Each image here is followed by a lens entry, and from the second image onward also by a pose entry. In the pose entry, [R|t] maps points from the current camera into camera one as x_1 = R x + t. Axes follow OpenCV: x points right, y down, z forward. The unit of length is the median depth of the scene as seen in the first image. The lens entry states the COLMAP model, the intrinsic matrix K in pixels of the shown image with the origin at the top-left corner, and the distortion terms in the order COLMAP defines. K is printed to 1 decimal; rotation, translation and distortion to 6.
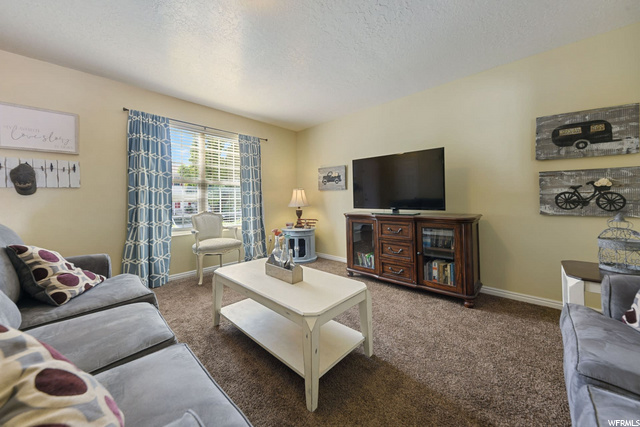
lens RADIAL K [[228.8, 0, 320.0], [0, 228.8, 199.3], [0, 0, 1]] dist [-0.000222, -0.006566]
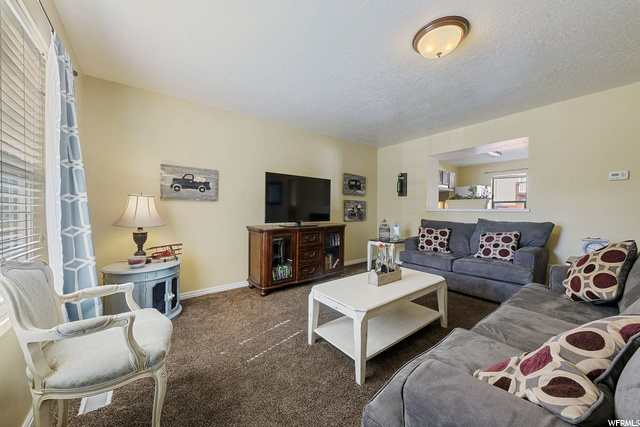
lens RADIAL K [[230.8, 0, 320.0], [0, 230.8, 213.5], [0, 0, 1]] dist [0.000460, 0.000011]
pose [[0.156512, -0.003945, 0.987668, -0.857039], [-0.007020, 0.999962, 0.005107, -0.008164], [-0.987651, -0.007732, 0.156478, 0.706753]]
